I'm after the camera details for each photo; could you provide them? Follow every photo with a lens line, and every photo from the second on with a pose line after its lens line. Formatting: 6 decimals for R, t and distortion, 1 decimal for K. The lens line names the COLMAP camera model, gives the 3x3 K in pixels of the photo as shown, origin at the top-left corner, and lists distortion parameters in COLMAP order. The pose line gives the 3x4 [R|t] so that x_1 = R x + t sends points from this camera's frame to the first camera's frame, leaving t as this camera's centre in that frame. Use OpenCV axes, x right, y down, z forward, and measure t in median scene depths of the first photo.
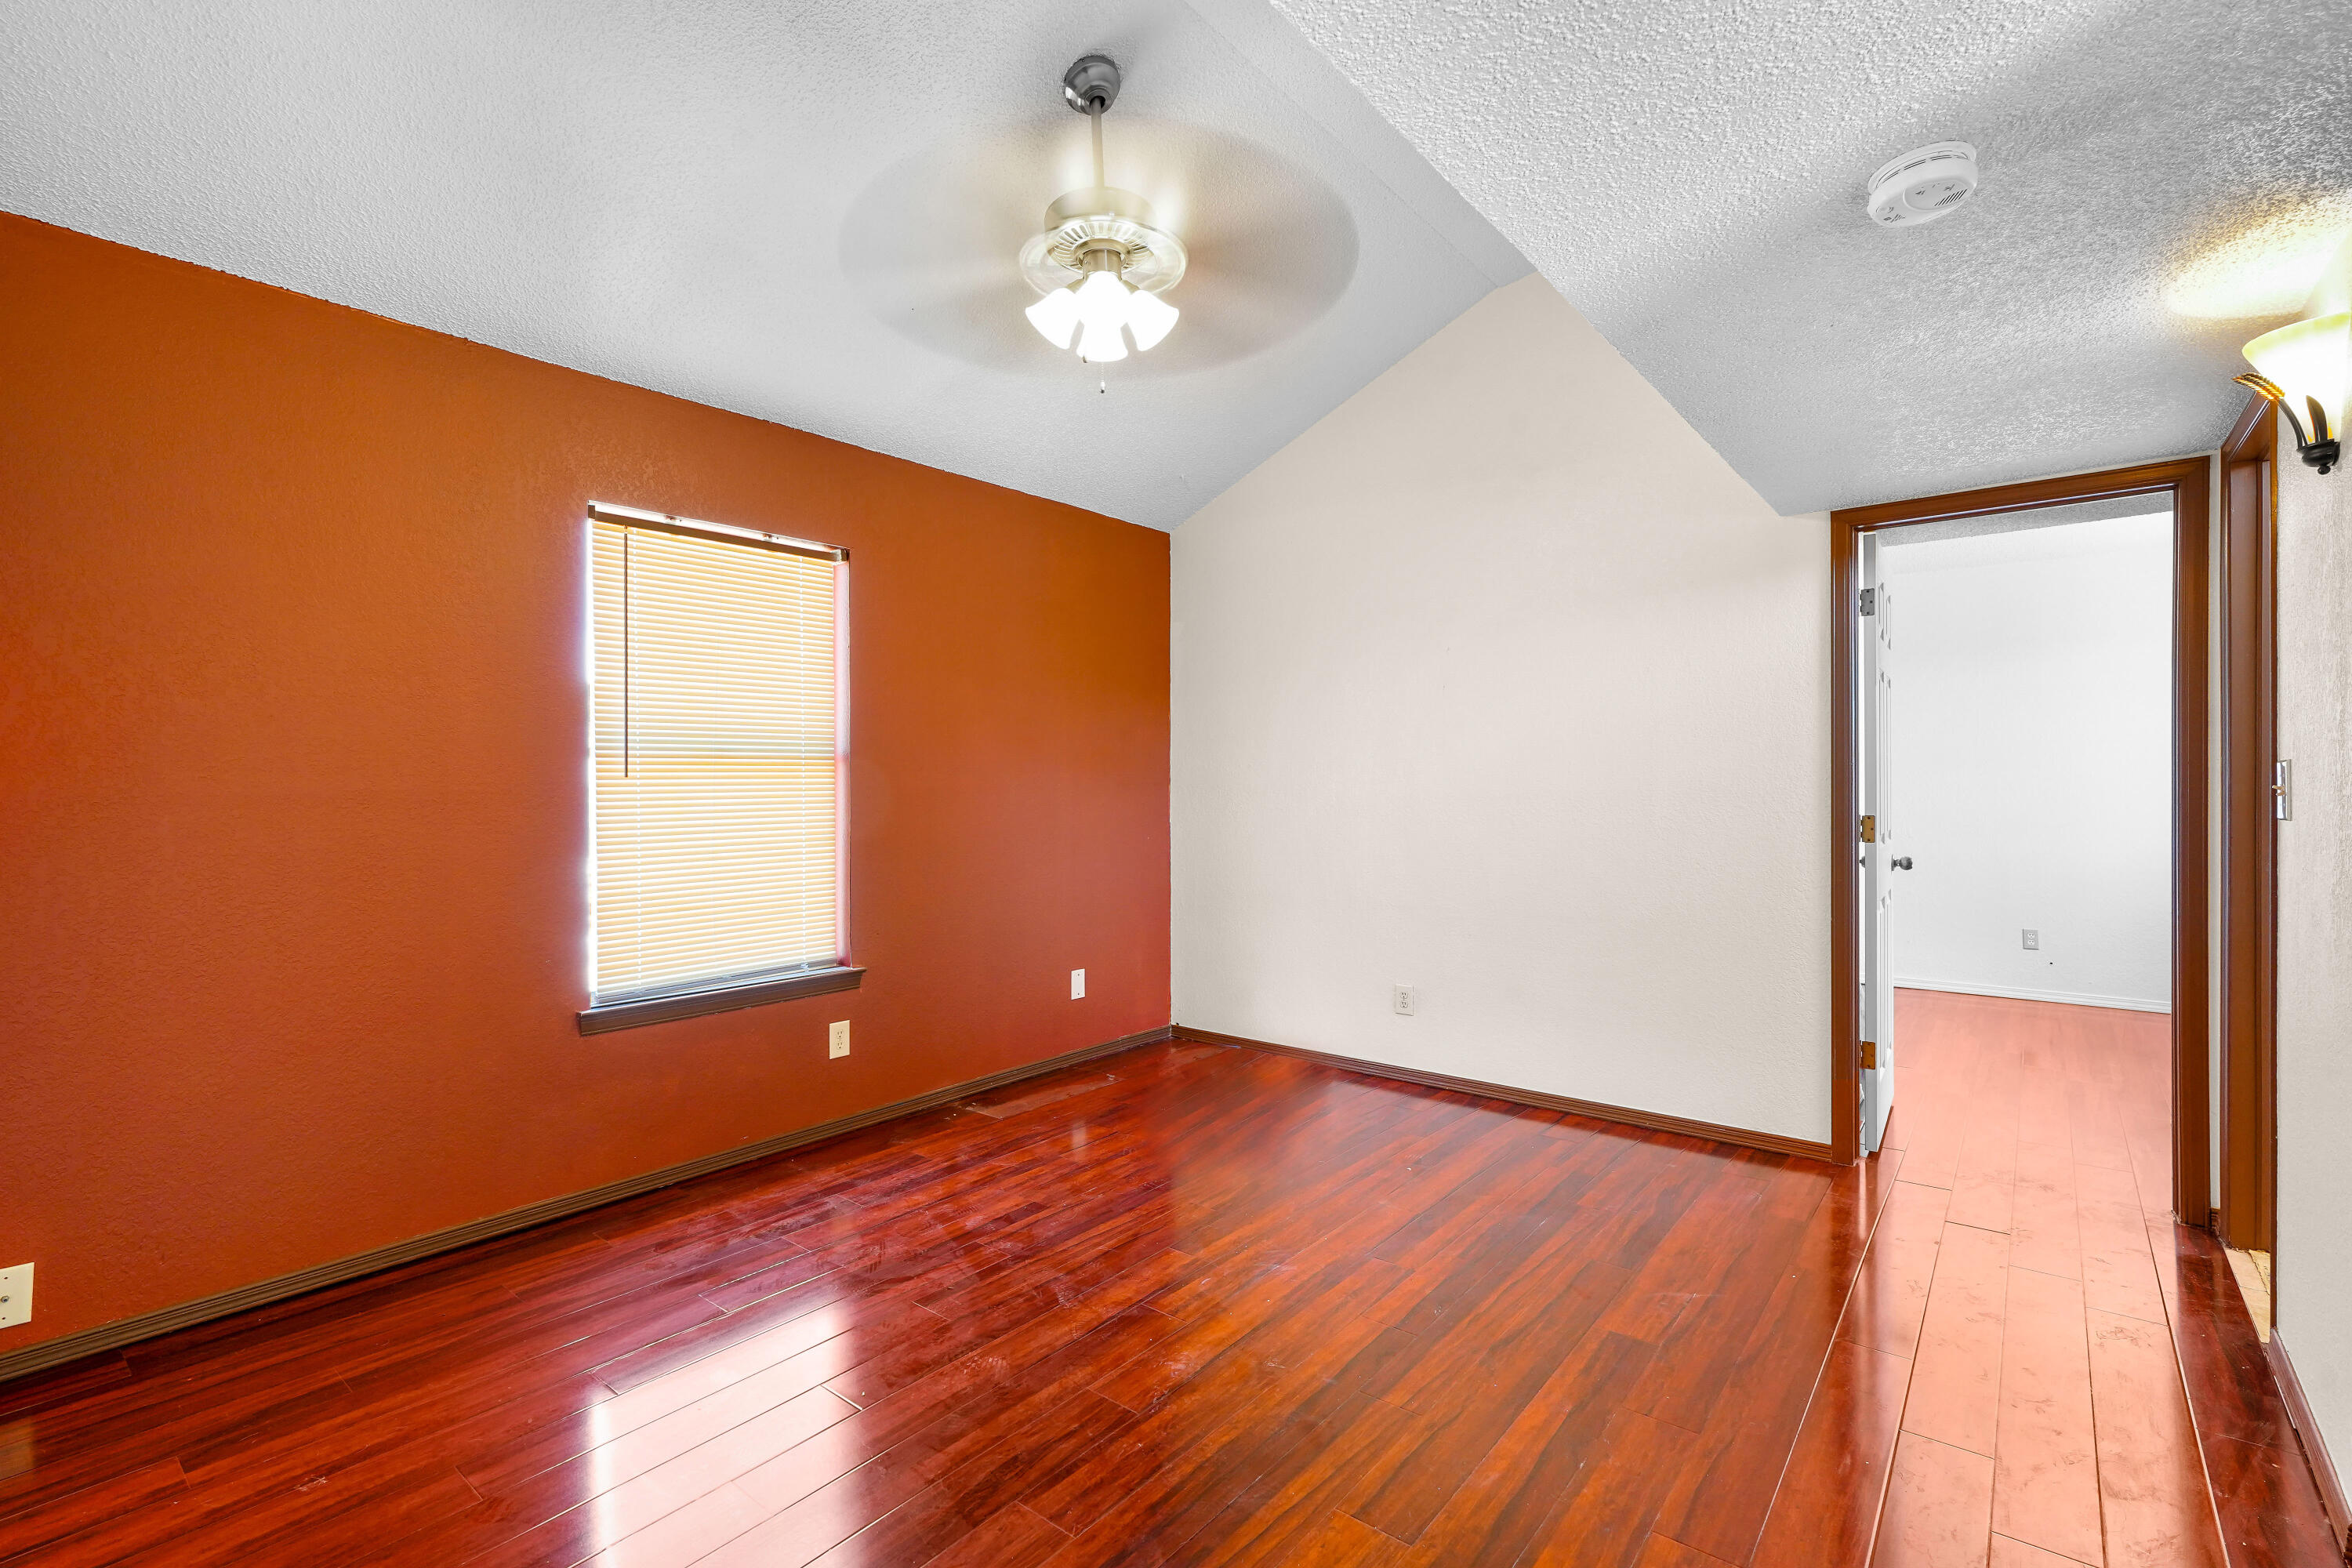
lens RADIAL K [[1073.3, 0, 1178.3], [0, 1073.3, 773.4], [0, 0, 1]] dist [-0.010653, 0.004592]
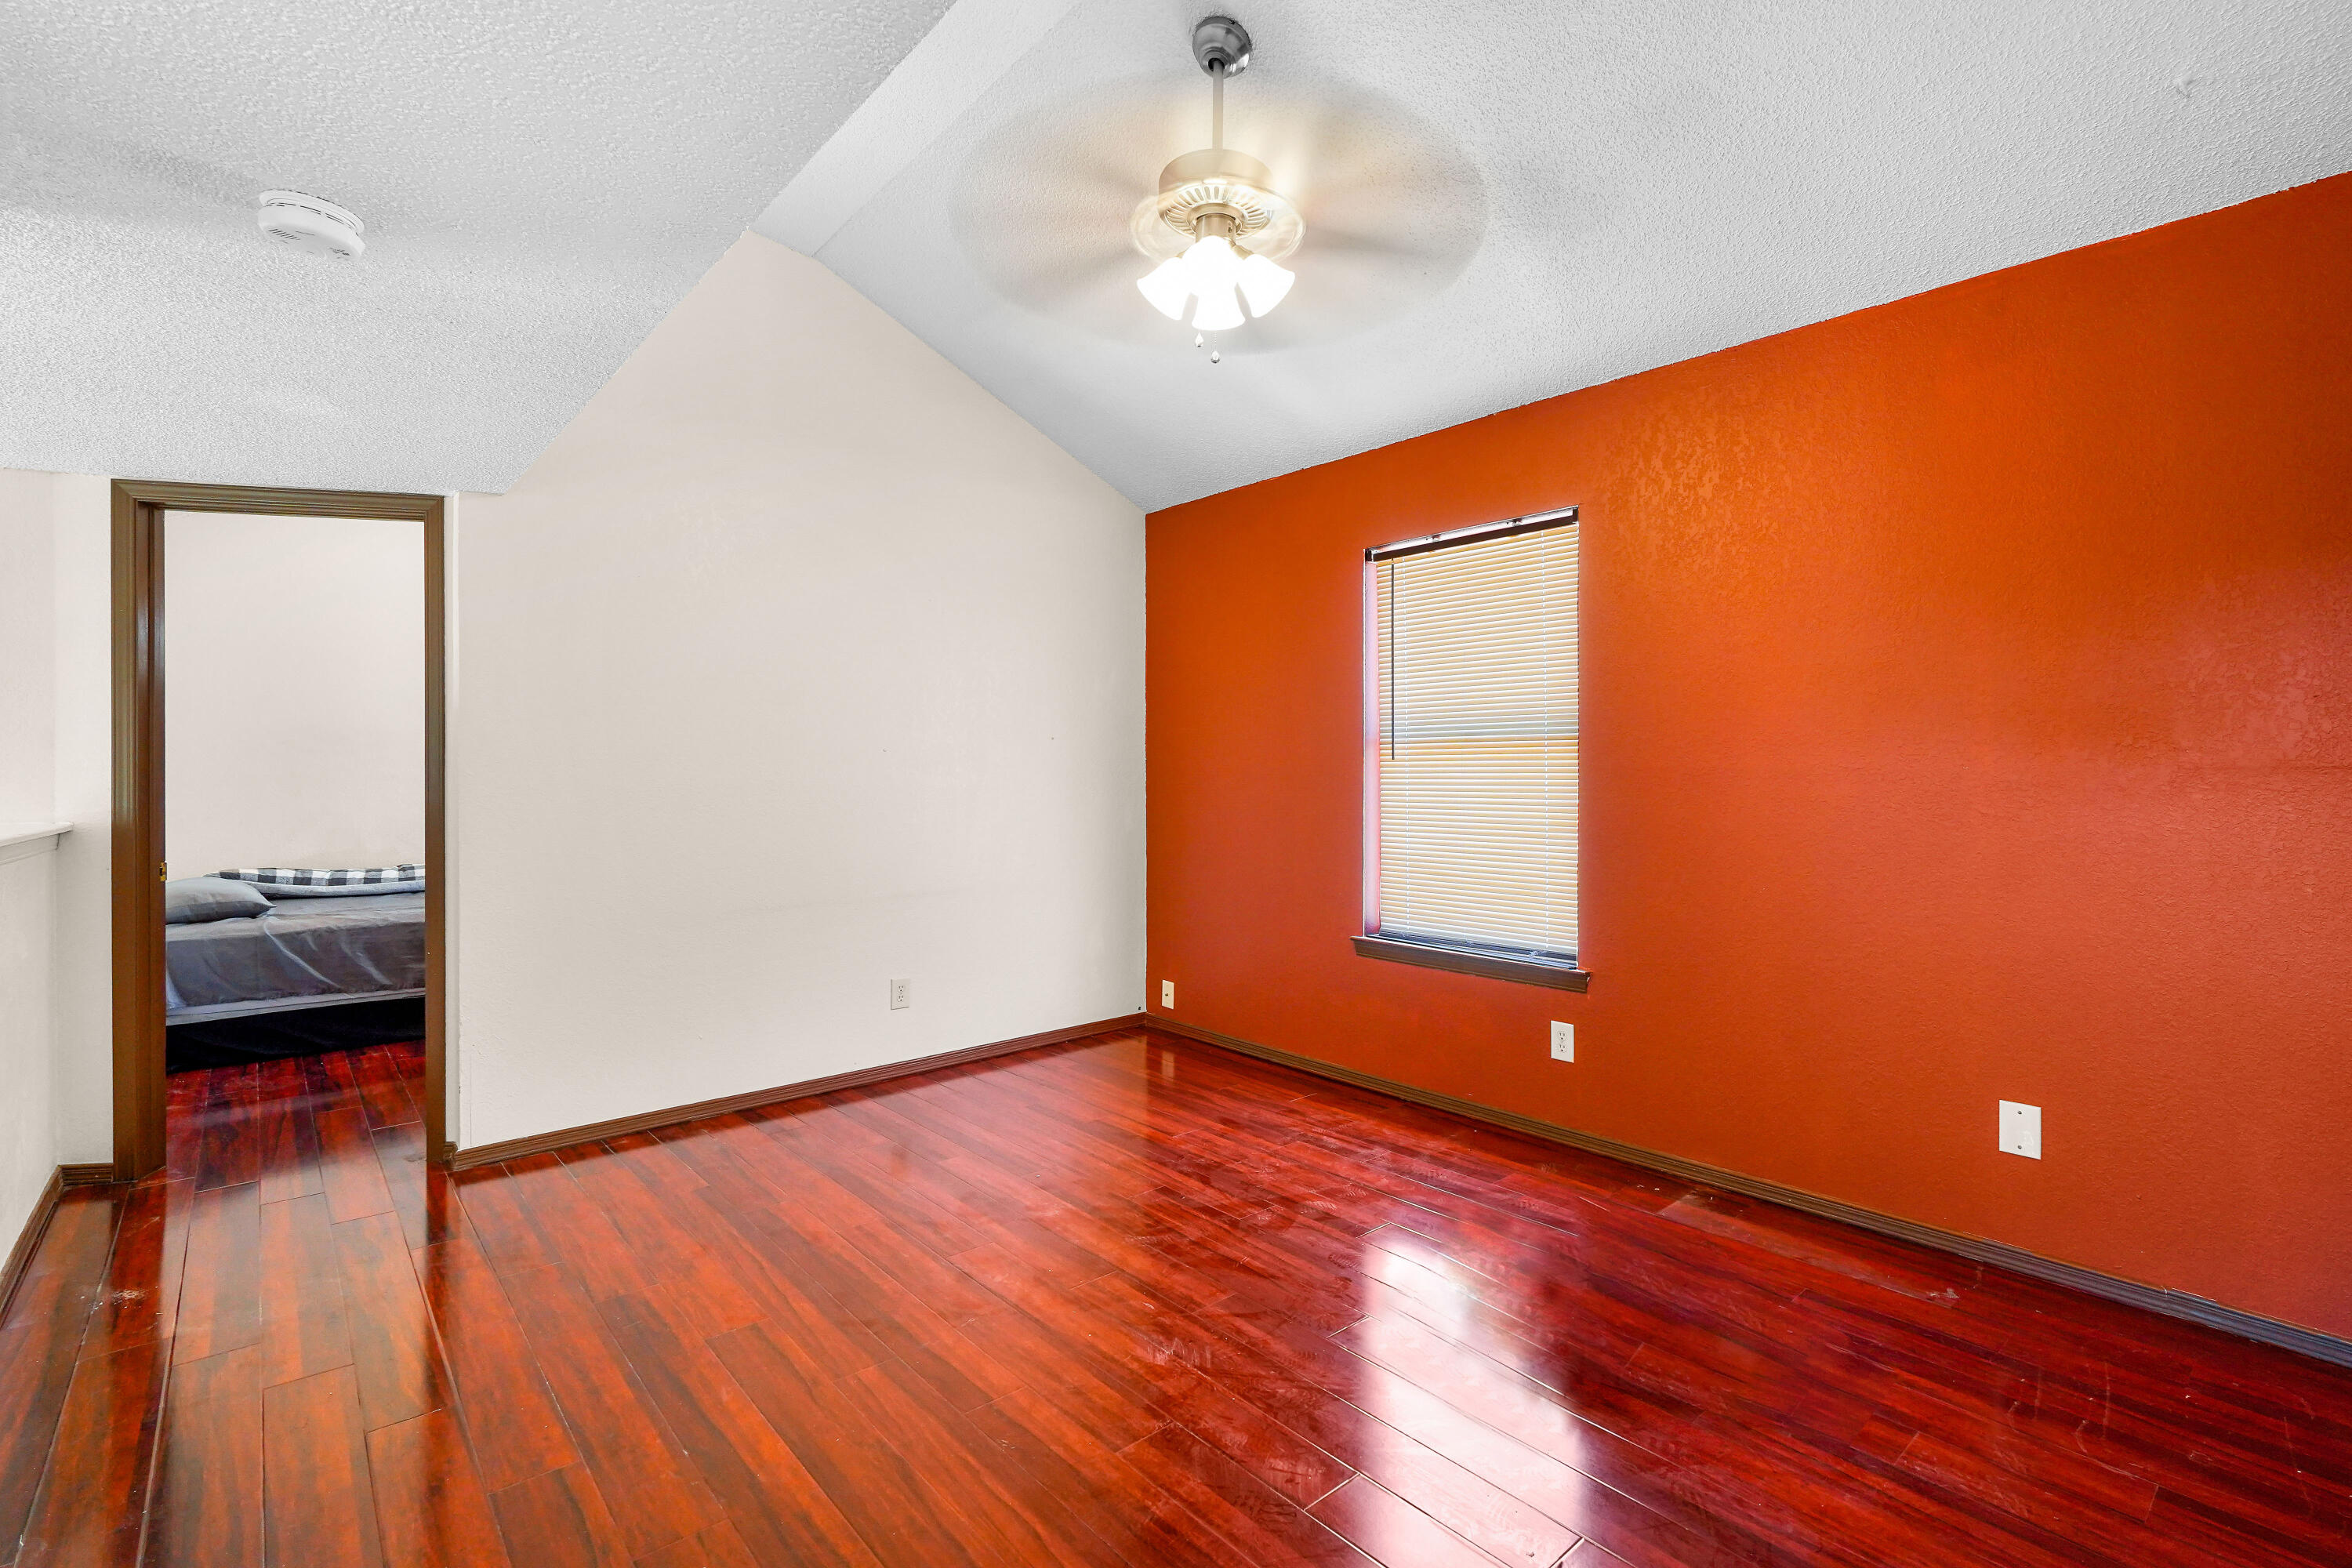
lens RADIAL K [[1073.3, 0, 1170.4], [0, 1073.3, 767.3], [0, 0, 1]] dist [-0.010653, 0.004592]
pose [[-0.189144, 0.004322, -0.981940, 0.742831], [0.014020, 0.999900, 0.001700, 0.006236], [0.981849, -0.013445, -0.189186, 0.960605]]
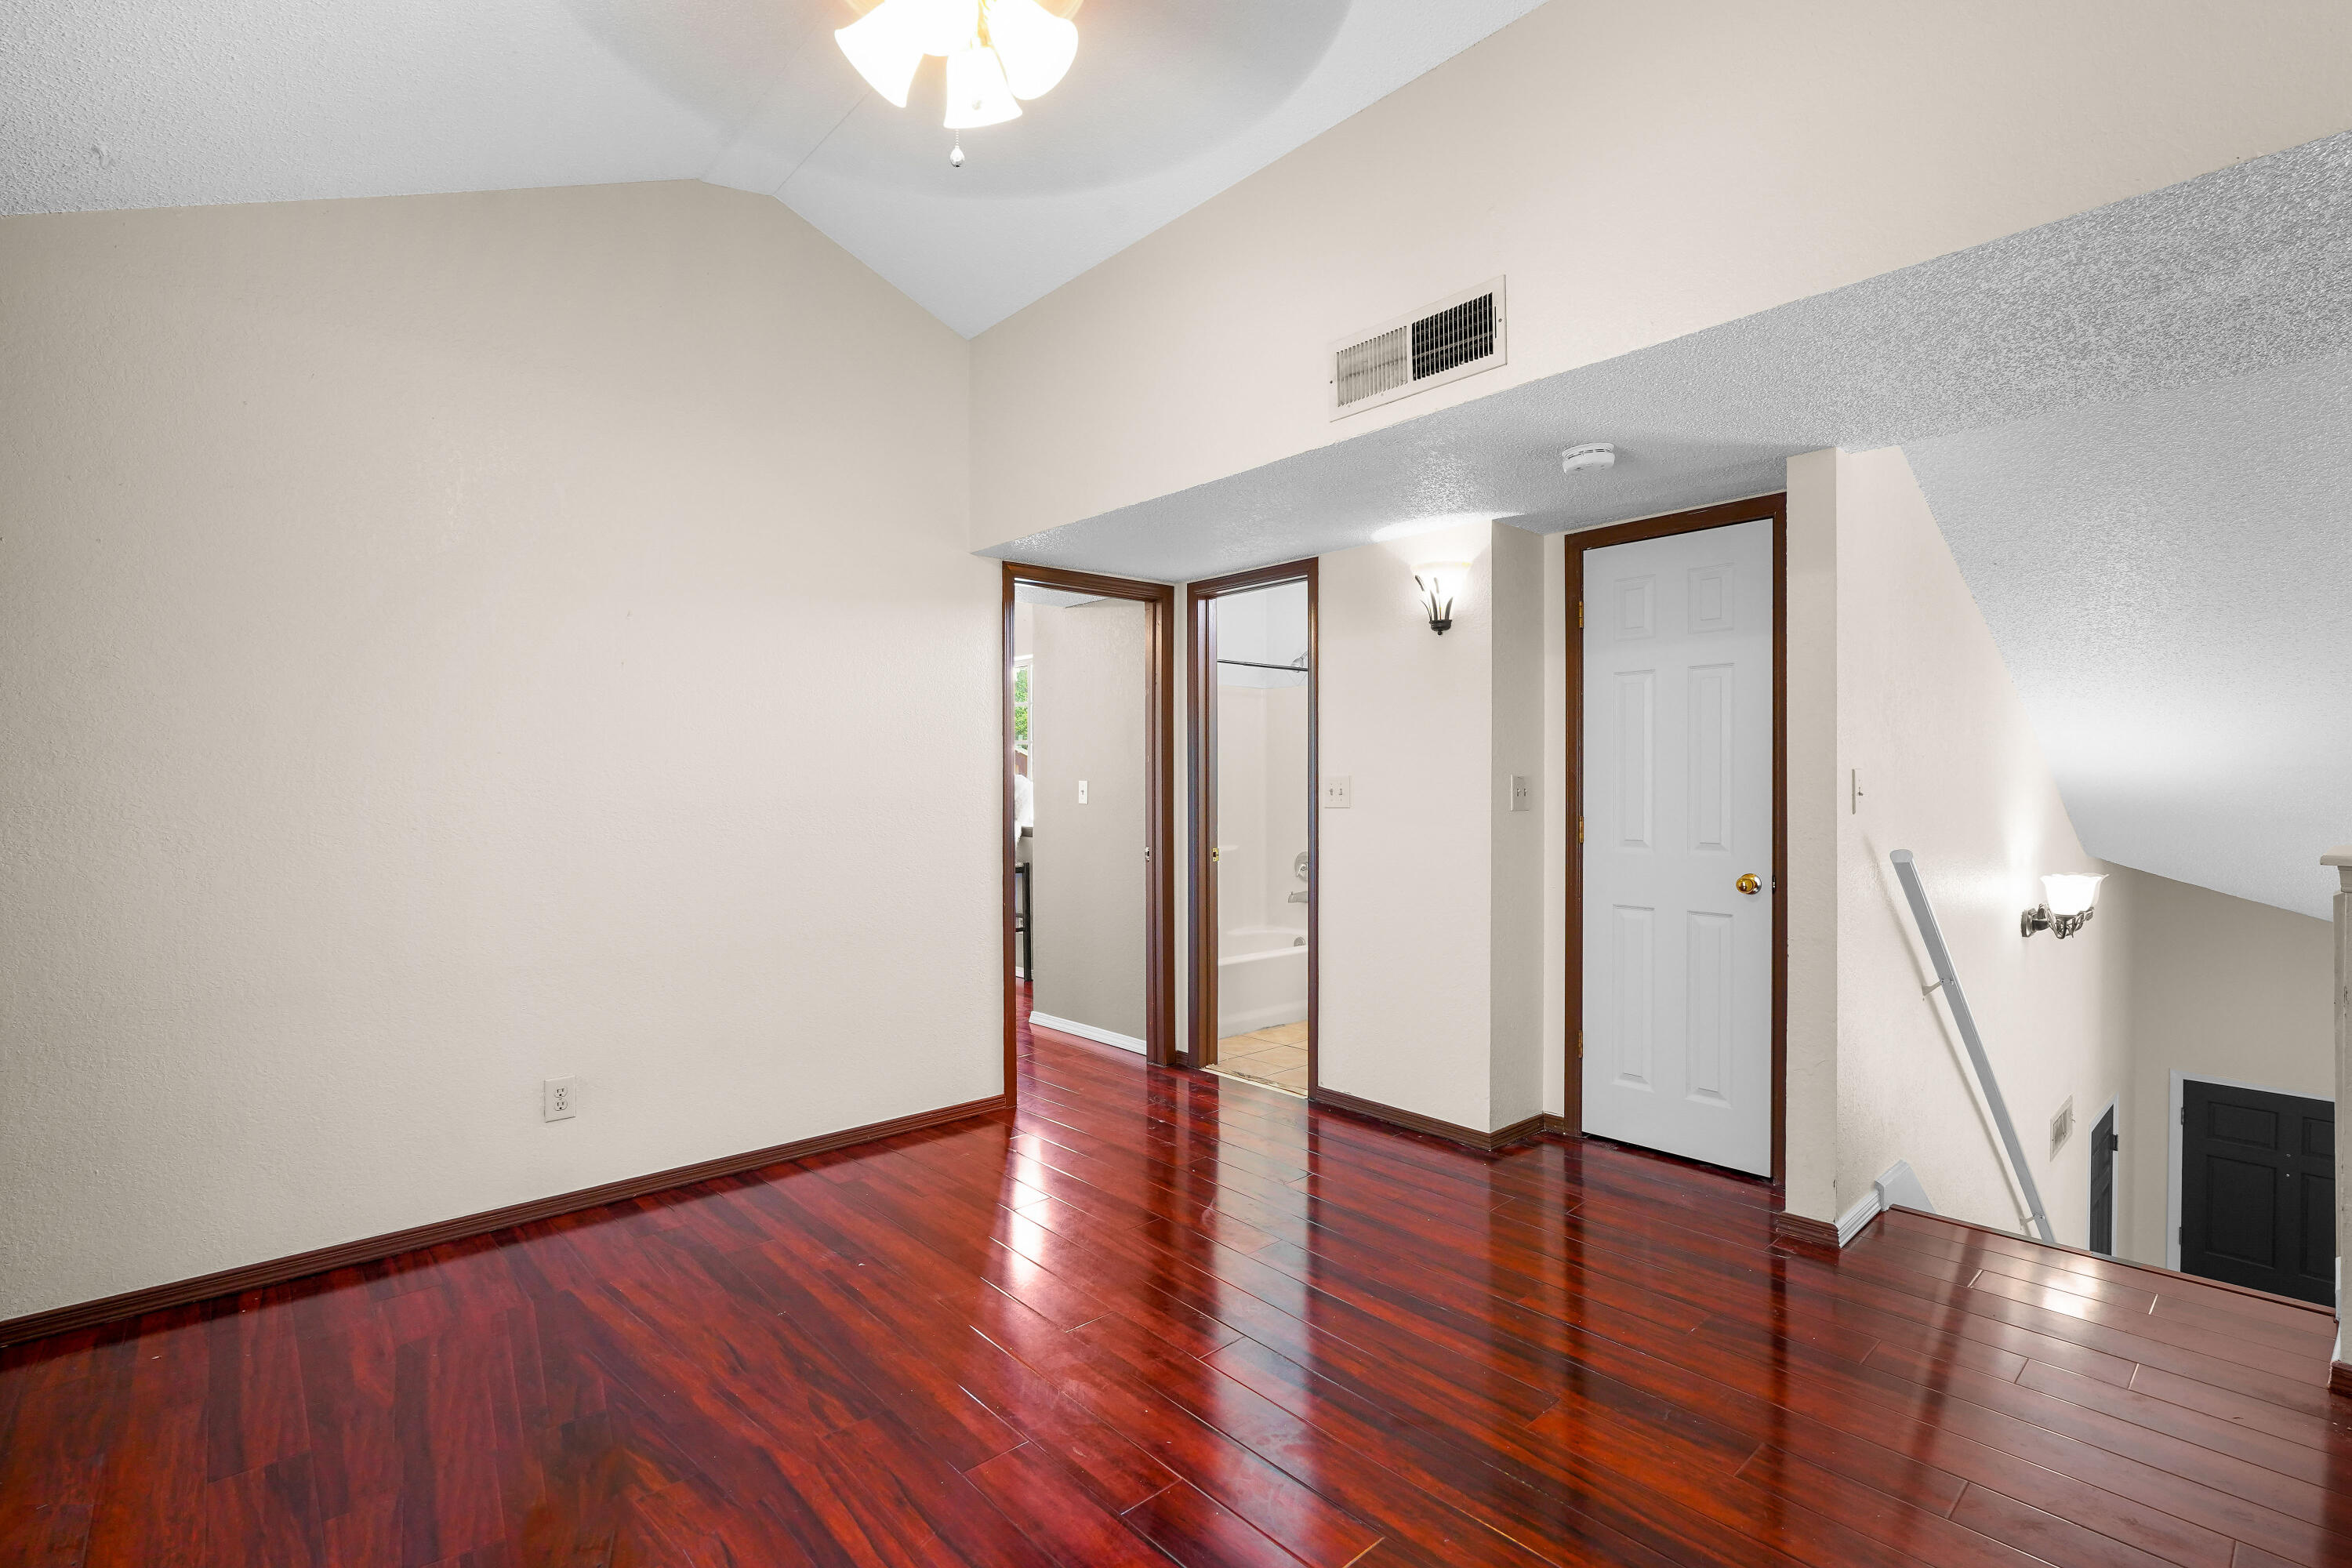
lens RADIAL K [[1073.3, 0, 1181.6], [0, 1073.3, 792.0], [0, 0, 1]] dist [-0.010653, 0.004592]
pose [[0.140322, 0.003928, 0.990098, -0.563031], [-0.008998, 0.999956, -0.002692, 0.013743], [-0.990065, -0.008531, 0.140351, 0.665121]]
